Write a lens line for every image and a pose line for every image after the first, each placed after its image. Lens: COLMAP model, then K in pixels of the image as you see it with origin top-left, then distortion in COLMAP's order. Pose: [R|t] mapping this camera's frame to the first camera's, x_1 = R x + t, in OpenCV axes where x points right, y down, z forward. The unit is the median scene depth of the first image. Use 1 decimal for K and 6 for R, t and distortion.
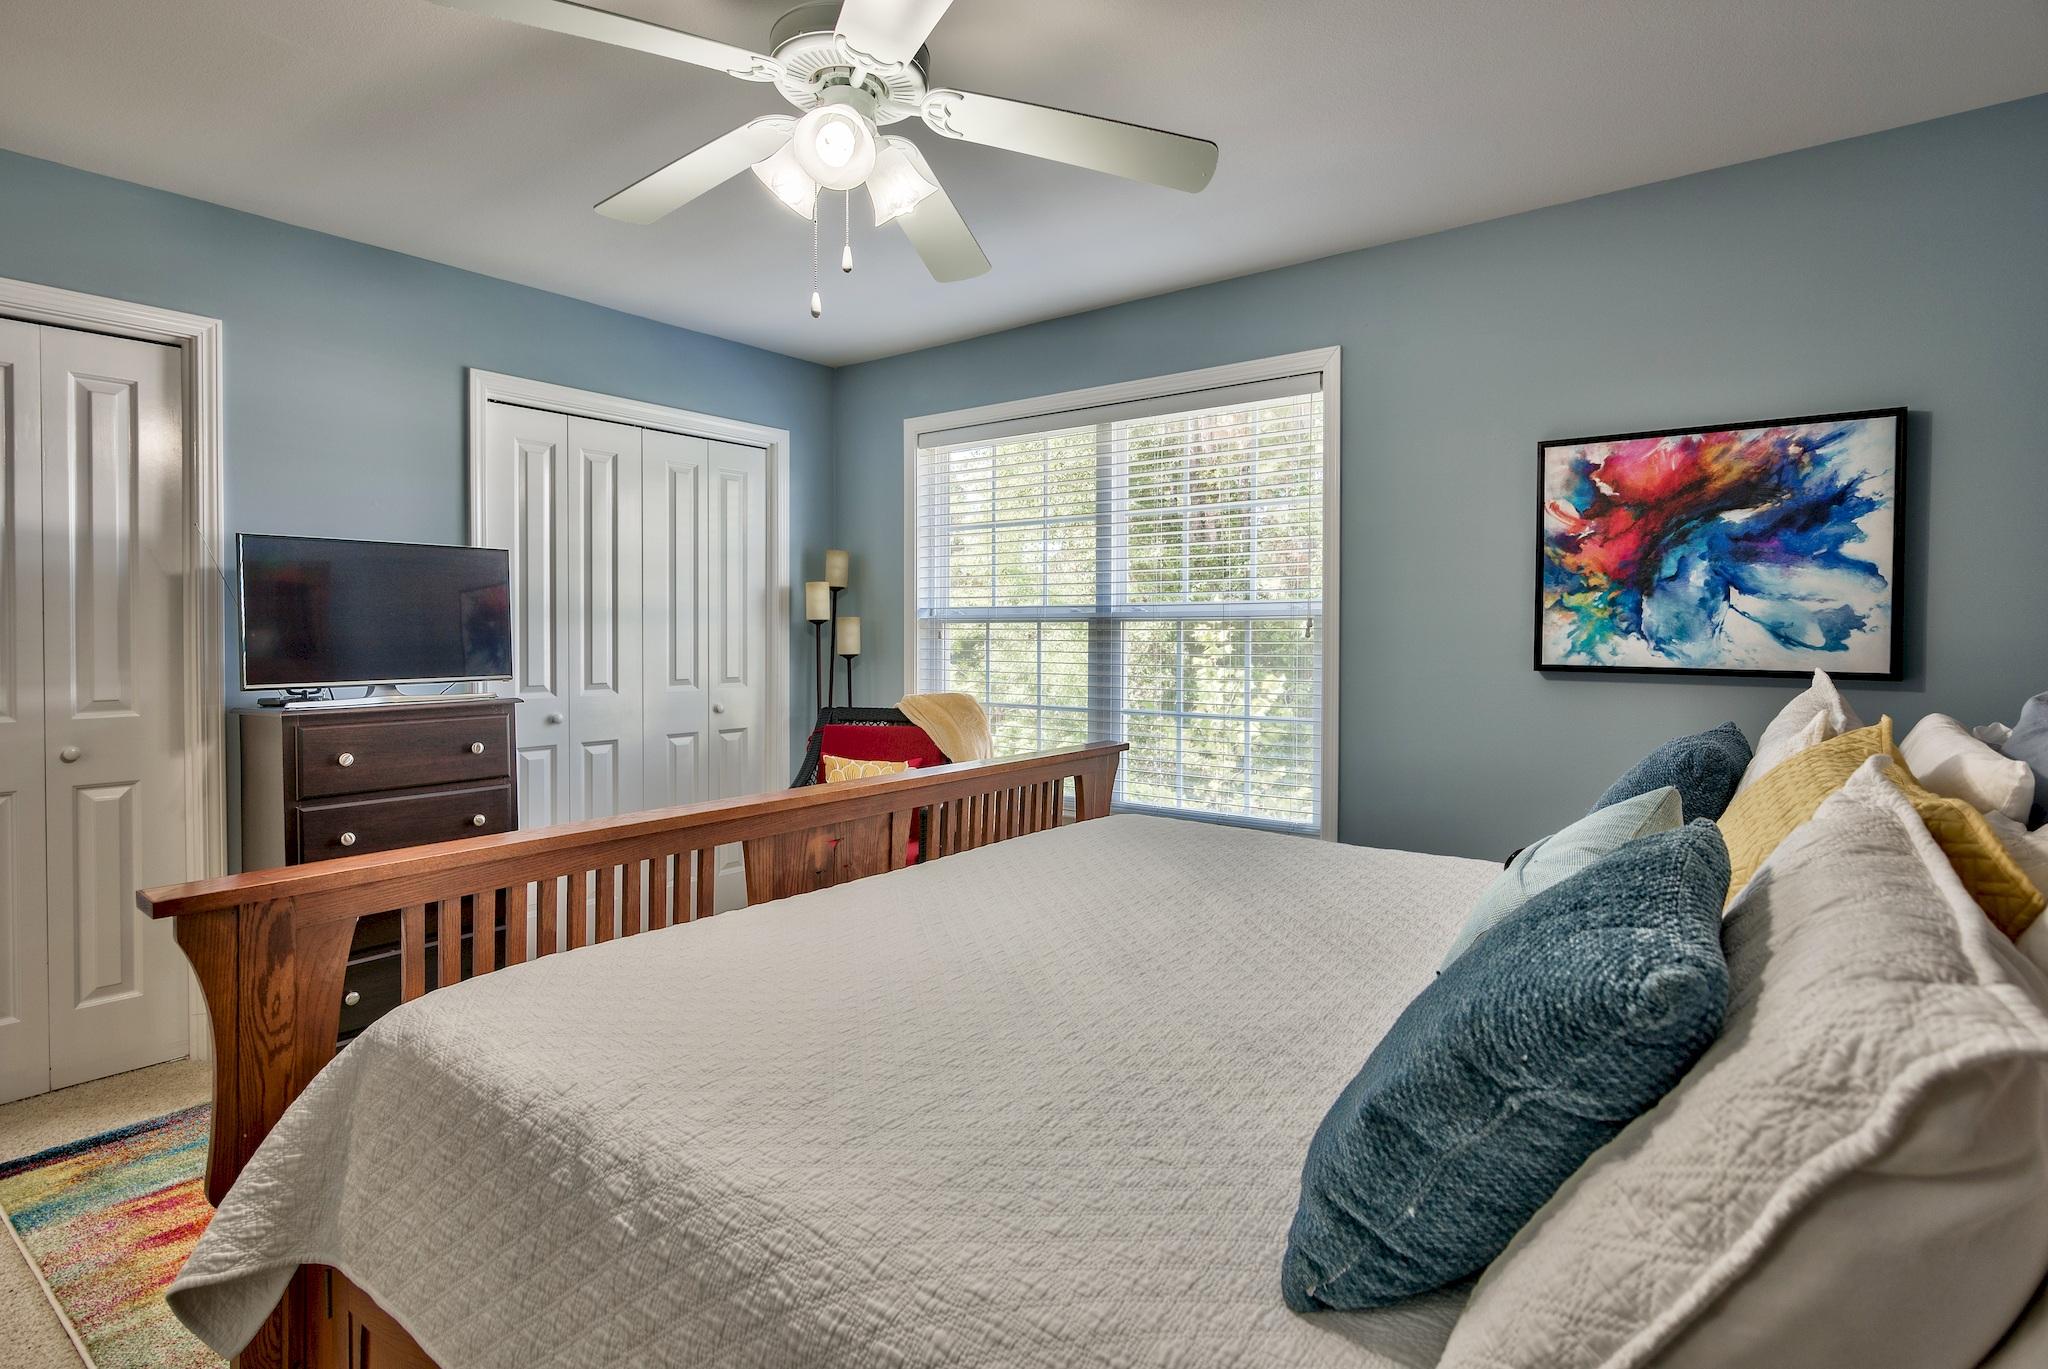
lens RADIAL K [[1038.6, 0, 998.5], [0, 1038.6, 644.2], [0, 0, 1]] dist [-0.002394, -0.000182]
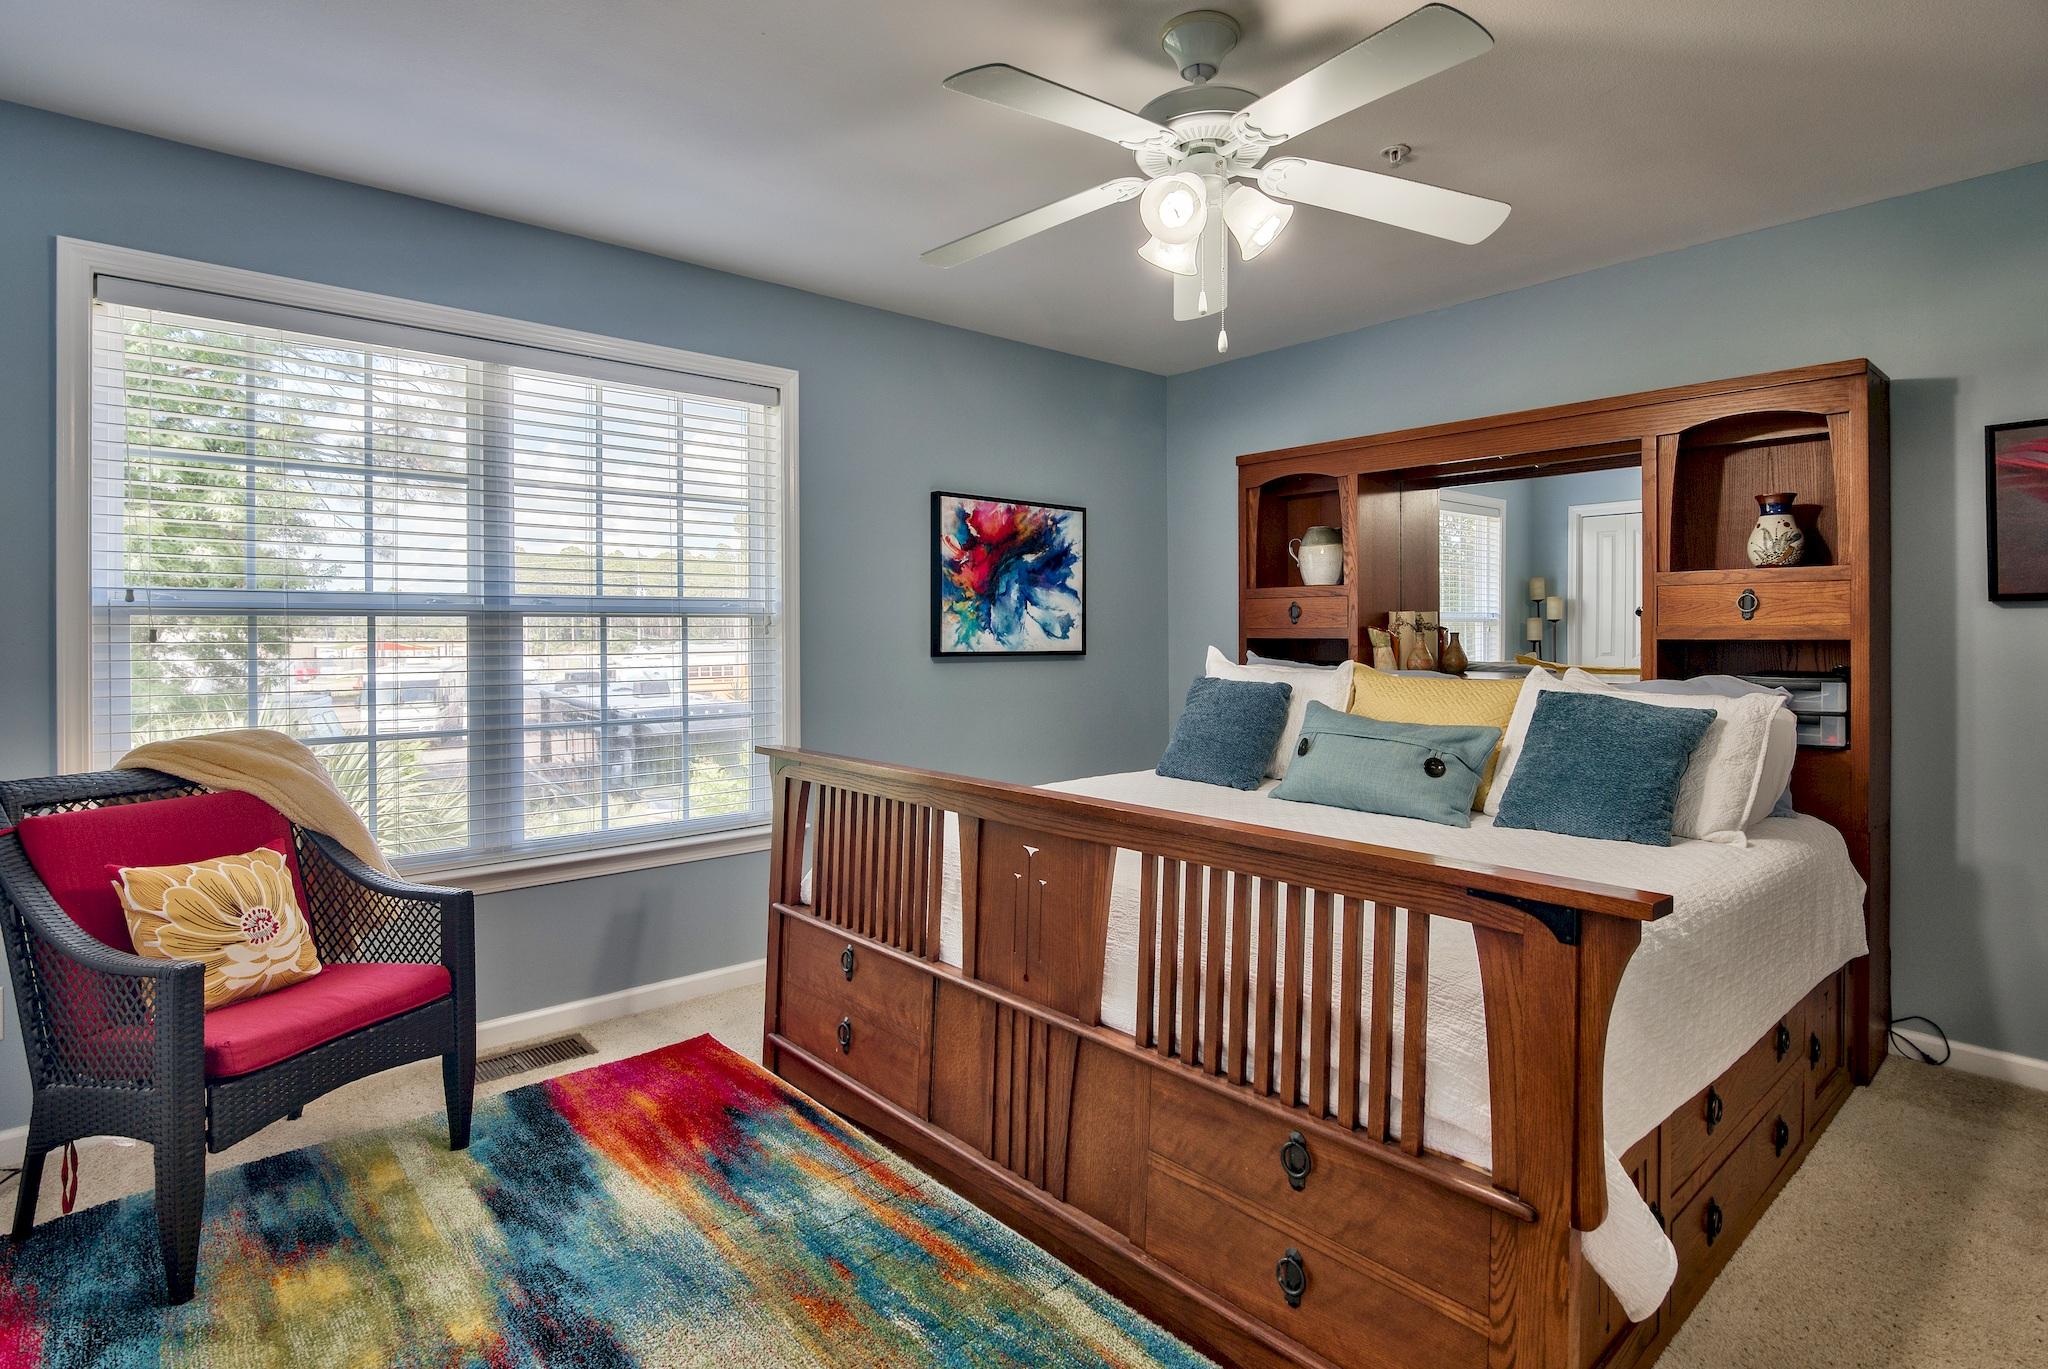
lens RADIAL K [[1038.6, 0, 998.5], [0, 1038.6, 644.2], [0, 0, 1]] dist [-0.002394, -0.000182]
pose [[0.197600, -0.016710, 0.980140, -0.867002], [0.011943, 0.999822, 0.014637, -0.011121], [-0.980210, 0.008814, 0.197765, 0.689053]]
